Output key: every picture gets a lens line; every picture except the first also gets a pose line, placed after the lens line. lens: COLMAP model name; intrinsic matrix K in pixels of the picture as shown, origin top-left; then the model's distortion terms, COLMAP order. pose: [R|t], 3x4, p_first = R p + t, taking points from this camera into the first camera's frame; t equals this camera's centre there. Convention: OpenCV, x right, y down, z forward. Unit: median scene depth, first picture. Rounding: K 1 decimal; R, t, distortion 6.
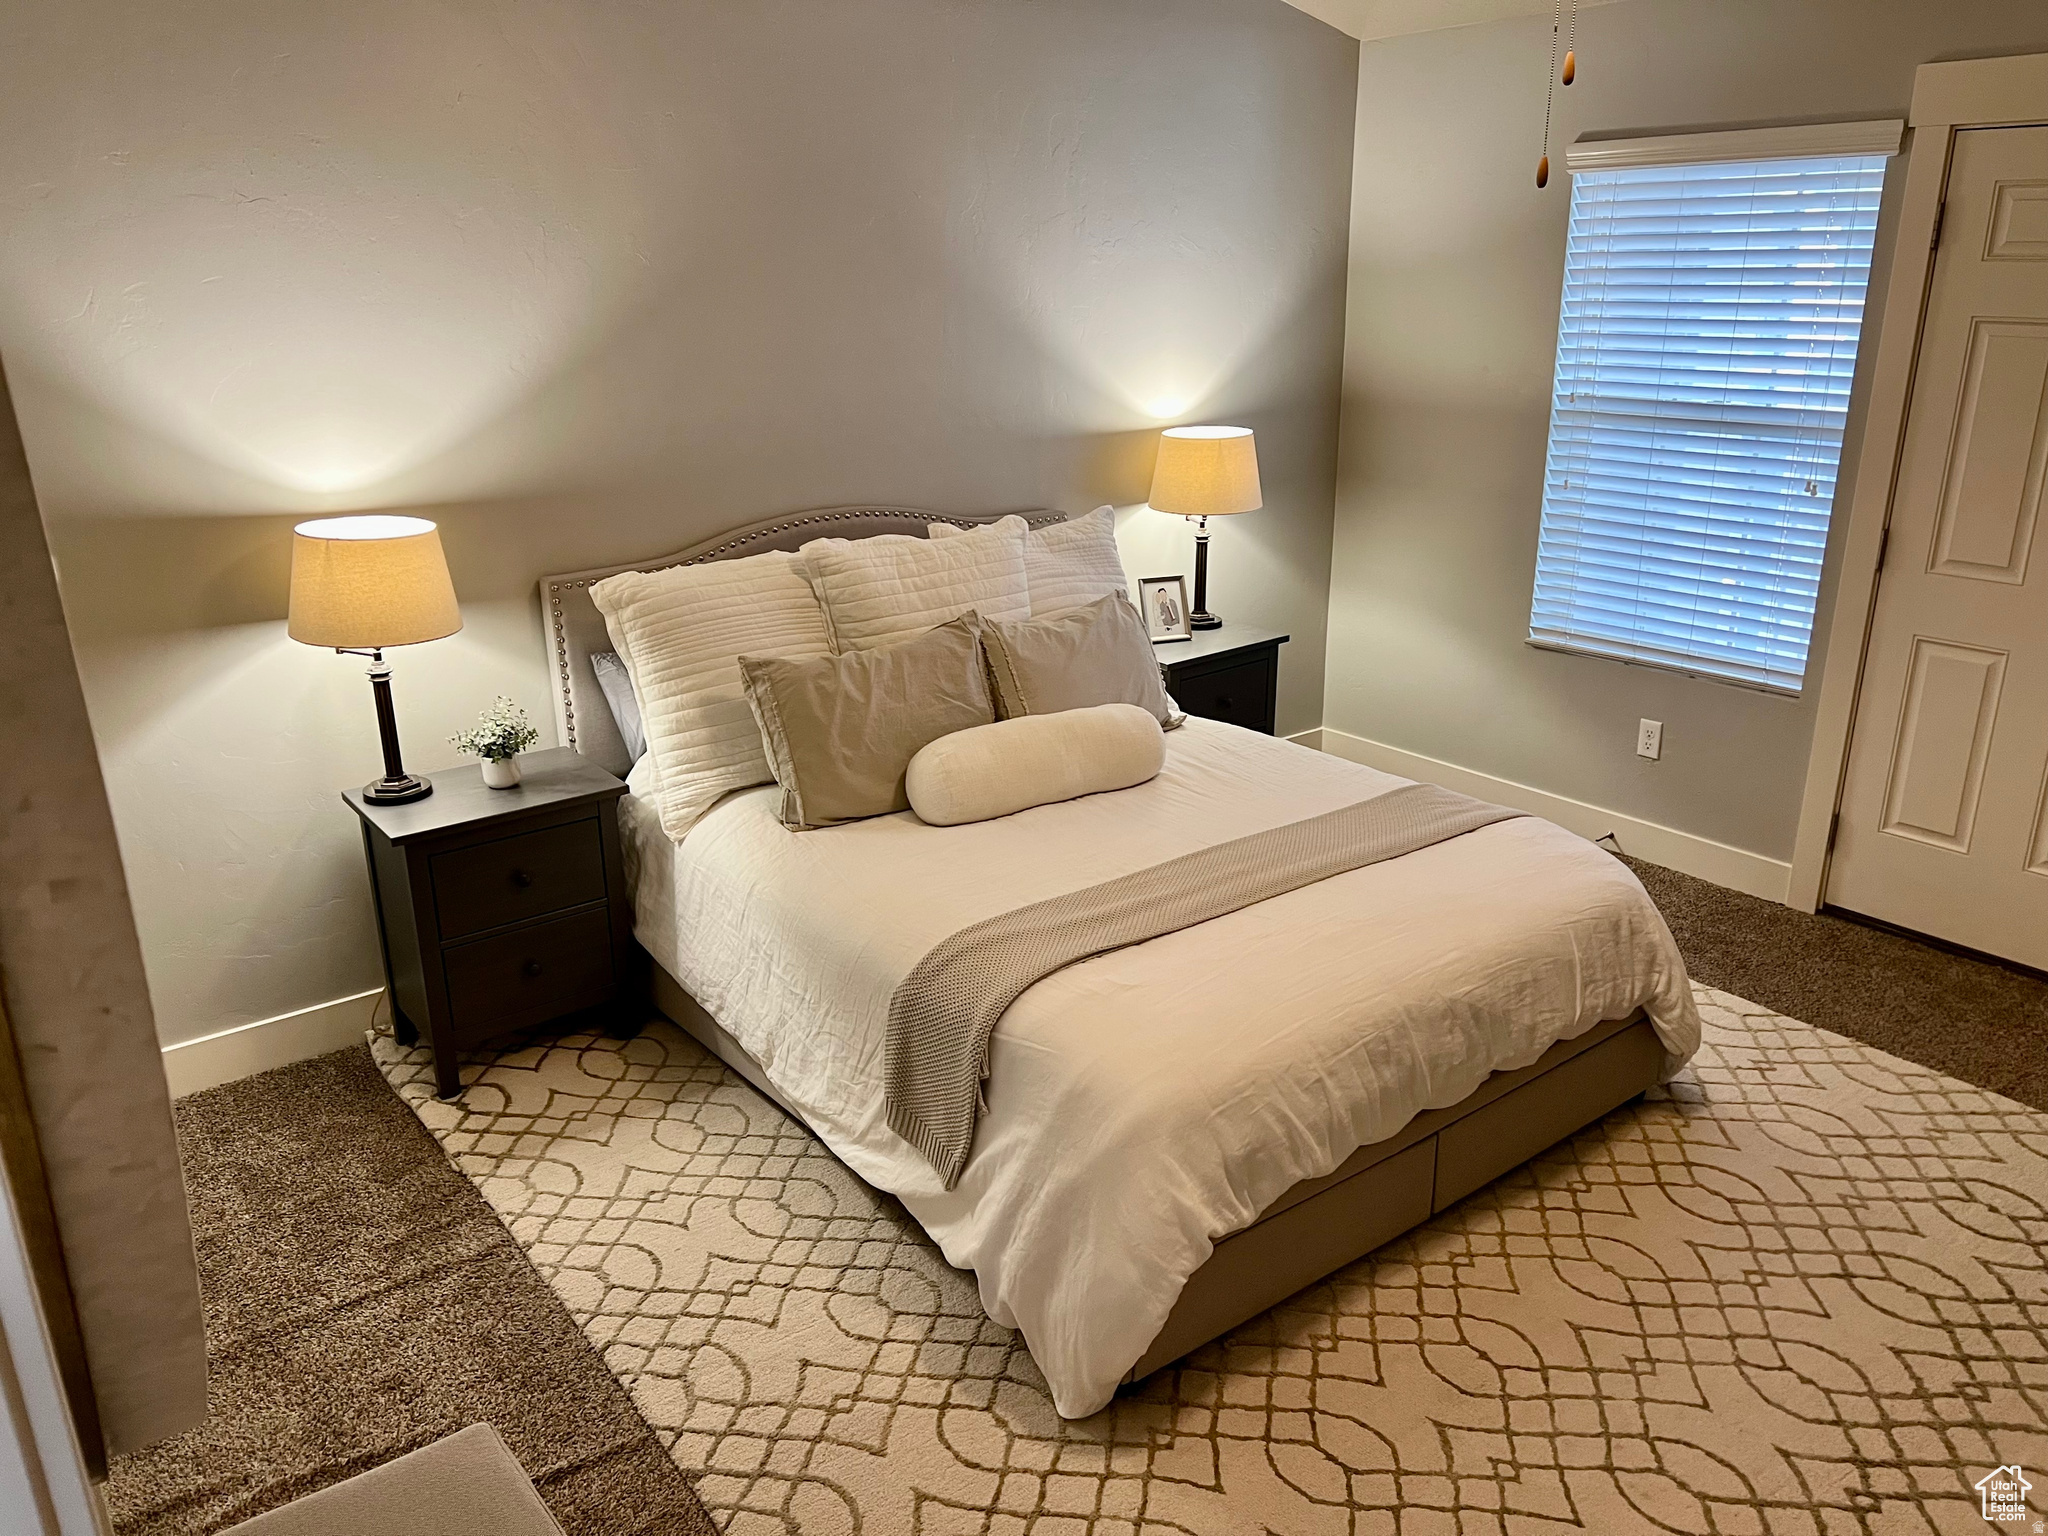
lens RADIAL K [[1523.4, 0, 1020.4], [0, 1523.4, 780.2], [0, 0, 1]] dist [0.037759, -0.022834]
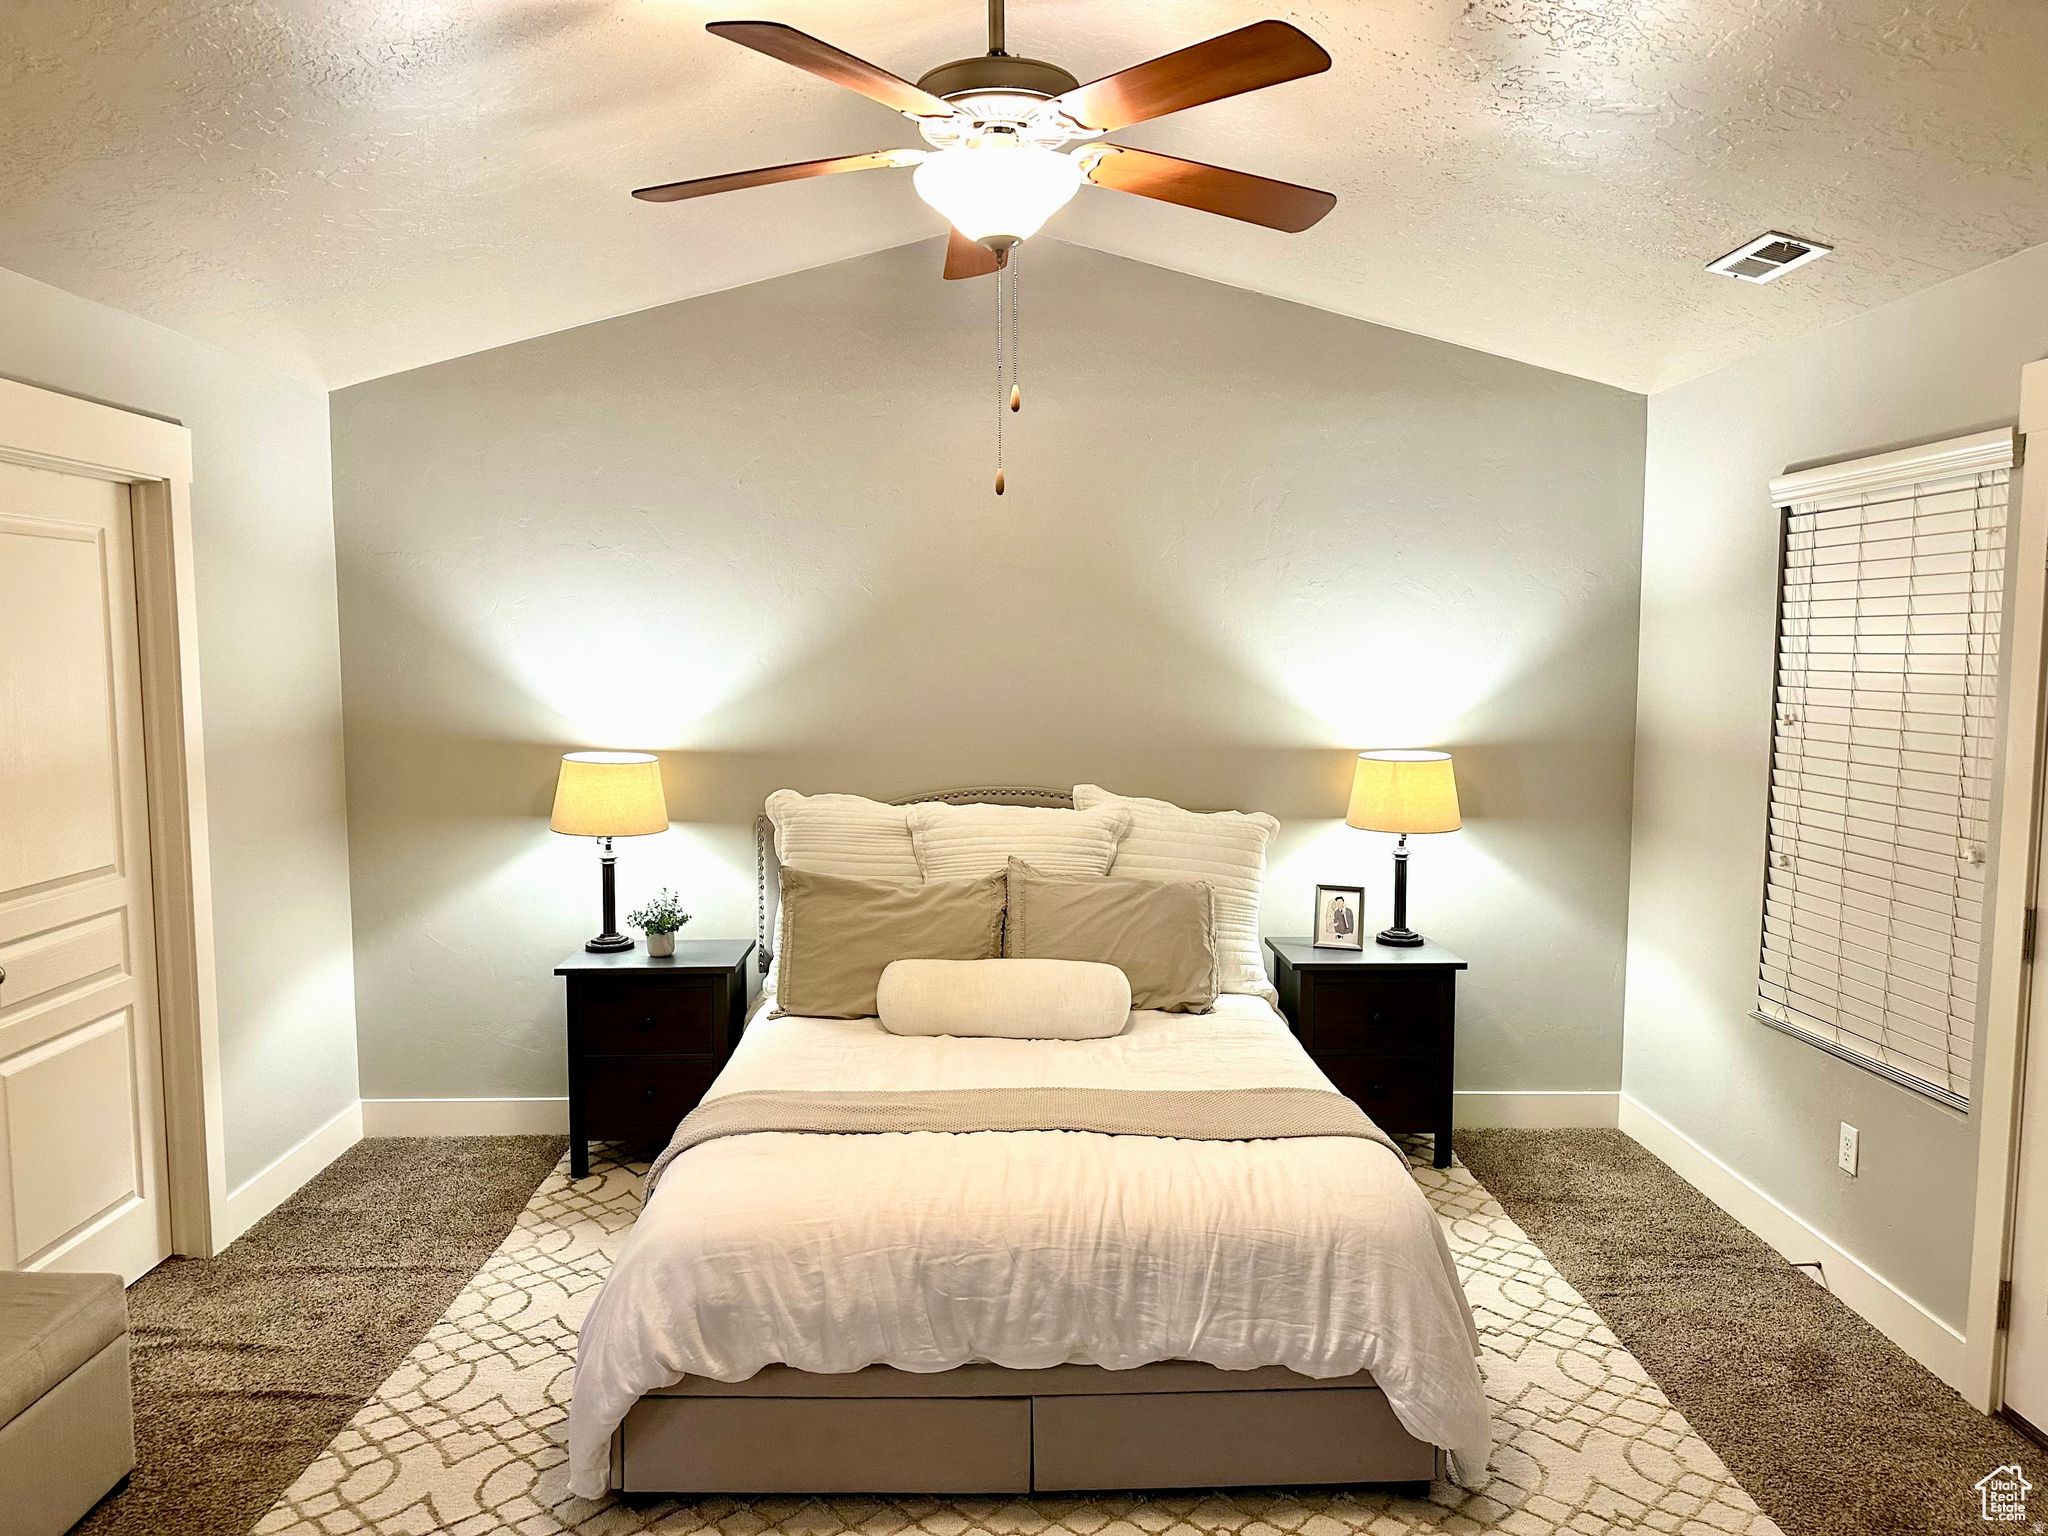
lens RADIAL K [[1448.3, 0, 1024.1], [0, 1448.3, 761.4], [0, 0, 1]] dist [0.012578, -0.002362]
pose [[0.809992, 0.065390, -0.582784, 0.609877], [-0.204185, 0.963030, -0.175735, 0.000806], [0.549747, 0.261339, 0.793398, 0.111481]]
